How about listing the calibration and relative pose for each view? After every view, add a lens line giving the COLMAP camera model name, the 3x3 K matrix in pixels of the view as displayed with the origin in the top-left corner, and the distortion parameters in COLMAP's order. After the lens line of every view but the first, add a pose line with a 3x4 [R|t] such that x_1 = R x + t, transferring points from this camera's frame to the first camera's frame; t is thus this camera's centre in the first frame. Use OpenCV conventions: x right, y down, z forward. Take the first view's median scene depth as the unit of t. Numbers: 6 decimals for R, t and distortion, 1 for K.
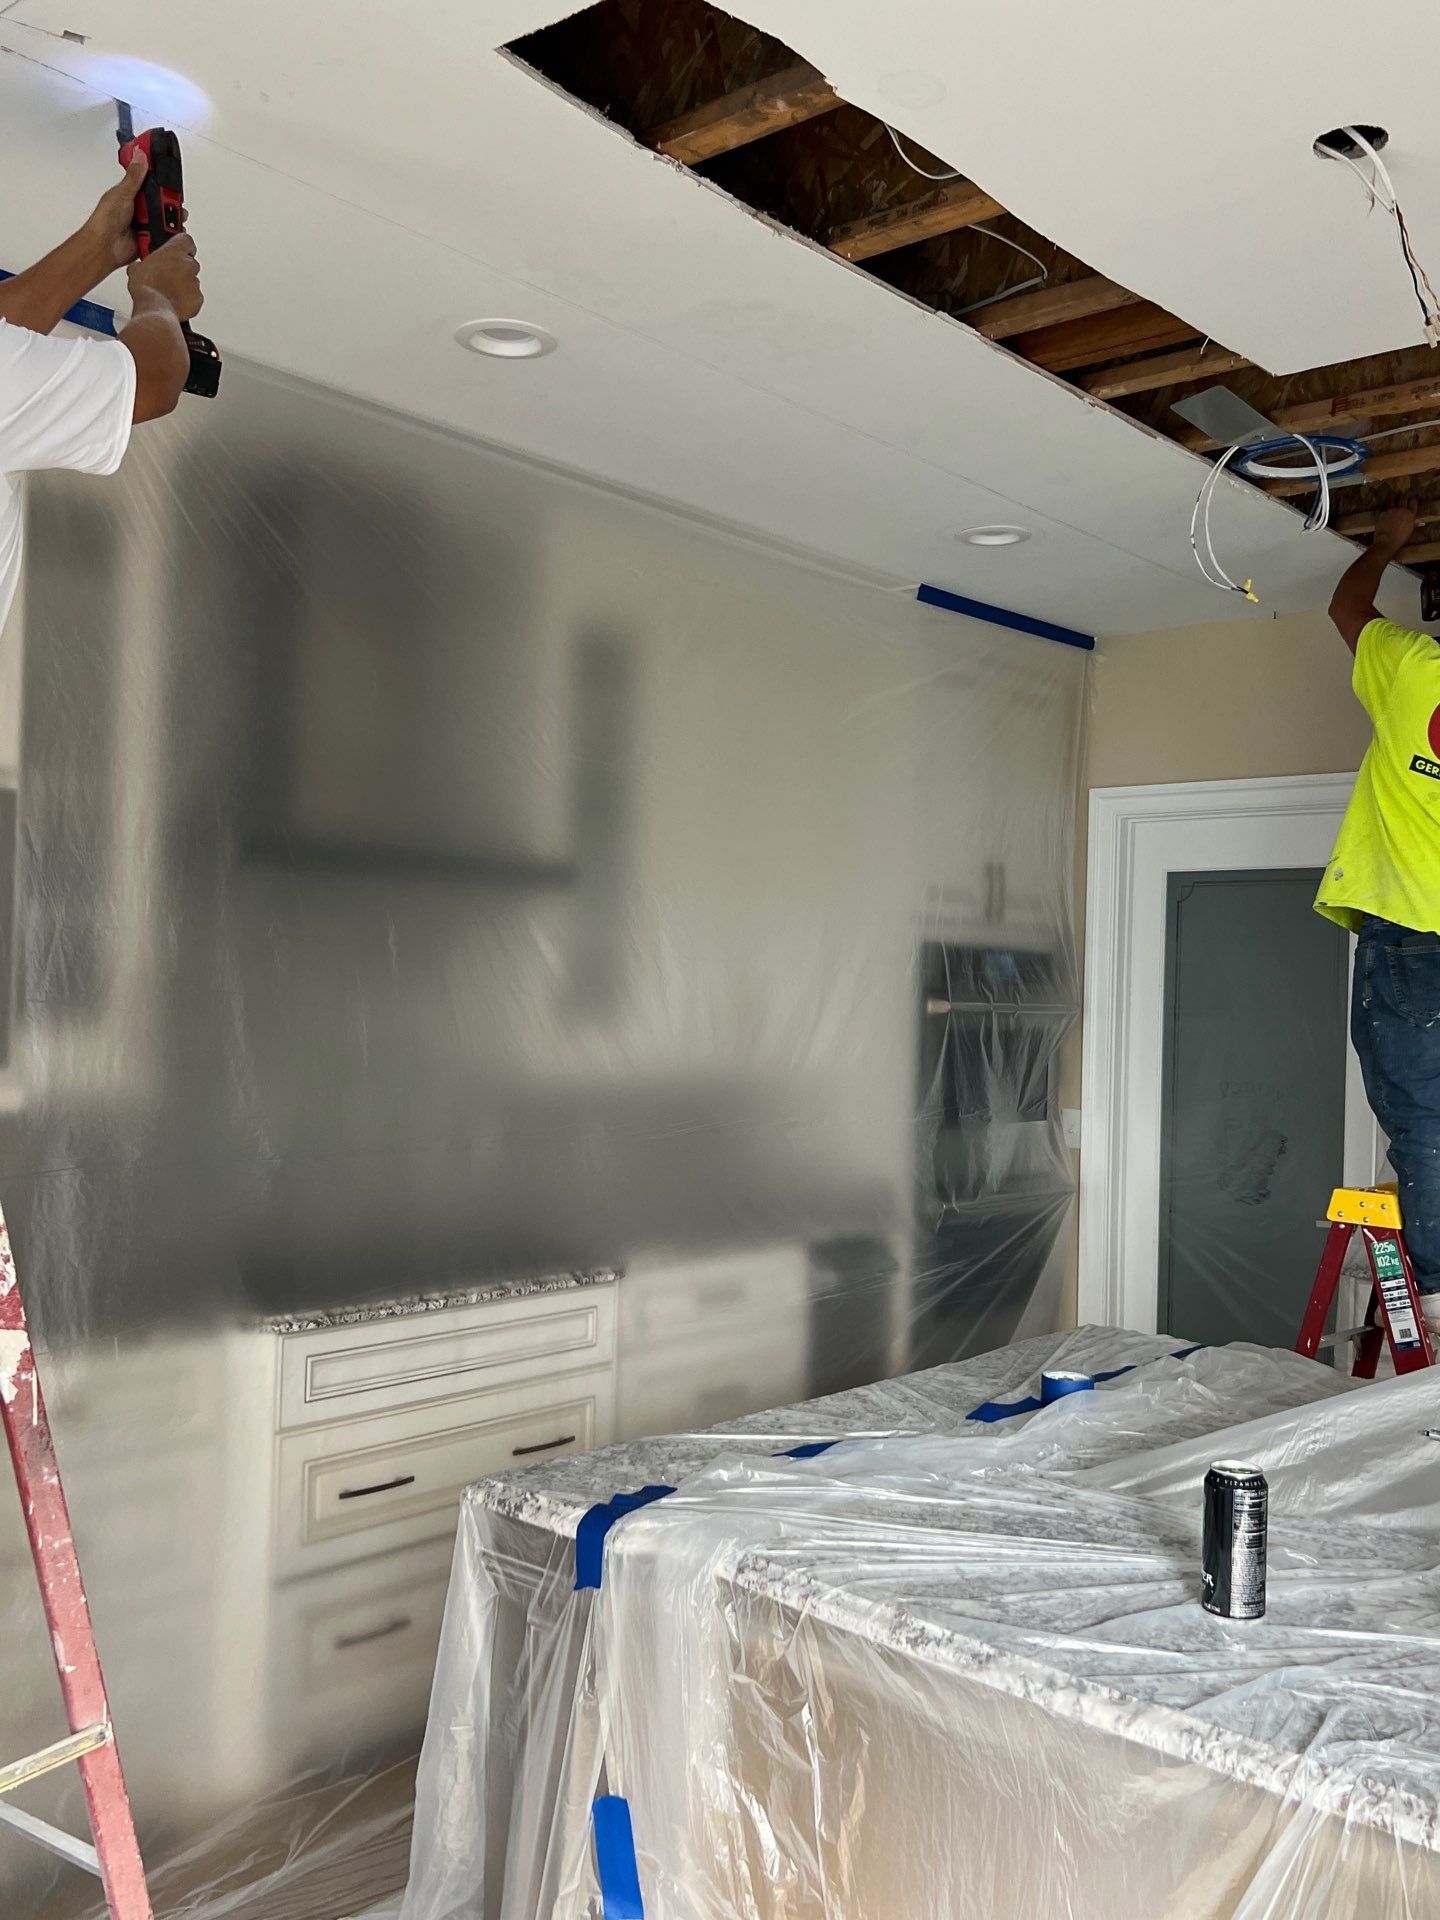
lens RADIAL K [[1744.2, 0, 717.7], [0, 1744.2, 994.2], [0, 0, 1]] dist [0.064712, -0.101386]
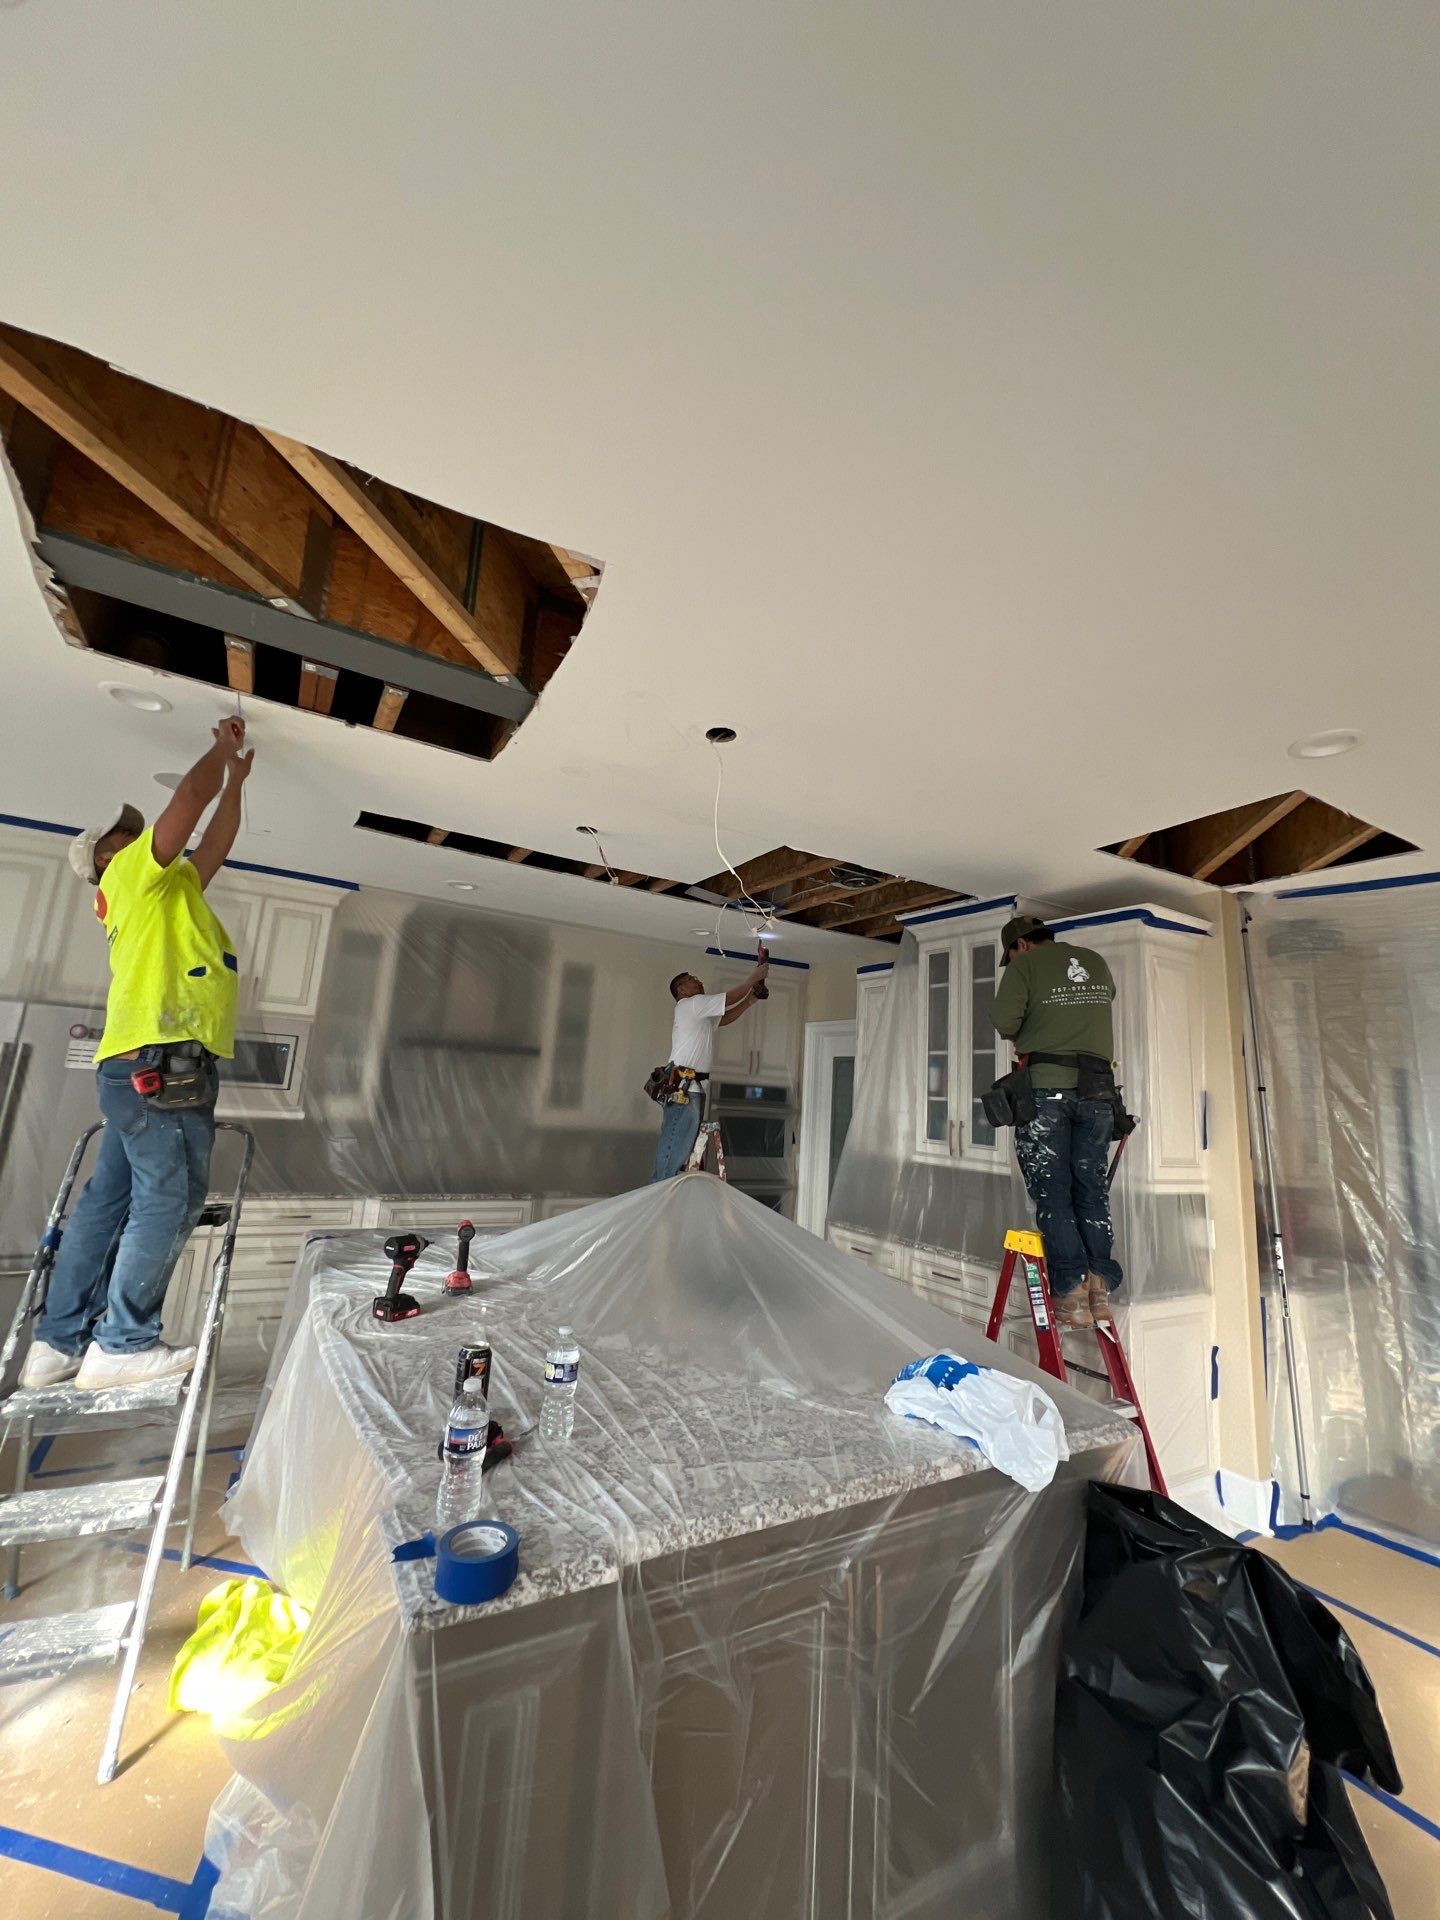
lens RADIAL K [[760.7, 0, 720.2], [0, 760.7, 938.9], [0, 0, 1]] dist [-0.000204, -0.000068]
pose [[0.949210, -0.016853, -0.314190, 0.565273], [-0.049904, 0.977861, -0.203219, -0.008307], [0.310659, 0.208577, 0.927355, -0.102796]]
